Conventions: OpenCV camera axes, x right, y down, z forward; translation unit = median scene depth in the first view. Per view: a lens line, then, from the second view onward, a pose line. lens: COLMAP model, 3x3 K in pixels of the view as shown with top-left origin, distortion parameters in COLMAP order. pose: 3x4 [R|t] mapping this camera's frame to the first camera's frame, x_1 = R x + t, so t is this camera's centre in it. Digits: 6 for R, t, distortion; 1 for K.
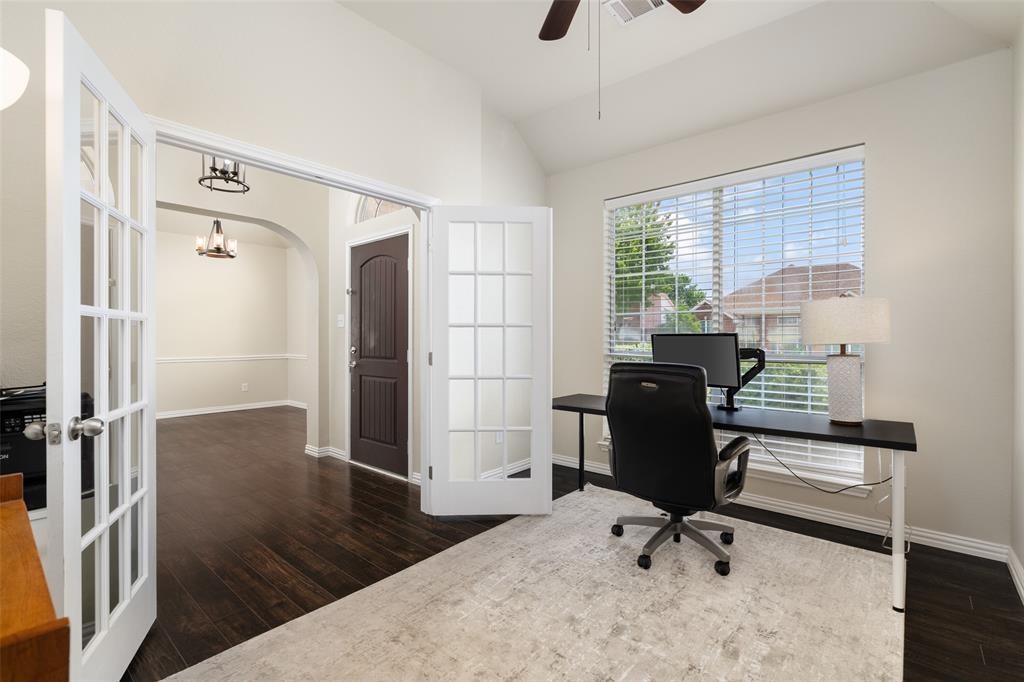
lens RADIAL K [[469.4, 0, 512.0], [0, 469.4, 341.0], [0, 0, 1]] dist [0.000445, -0.000170]
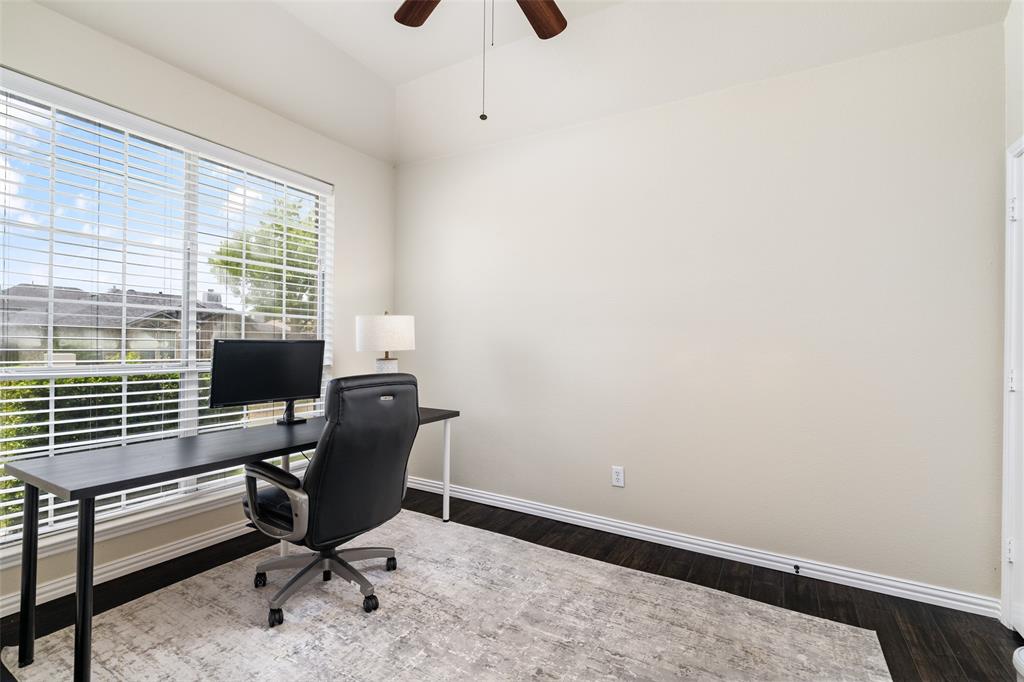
lens RADIAL K [[469.4, 0, 512.0], [0, 469.4, 341.0], [0, 0, 1]] dist [0.000445, -0.000170]
pose [[-0.190546, 0.009910, 0.981628, -0.626470], [-0.009380, 0.999885, -0.011915, -0.008817], [-0.981633, -0.011478, -0.190431, 0.908178]]
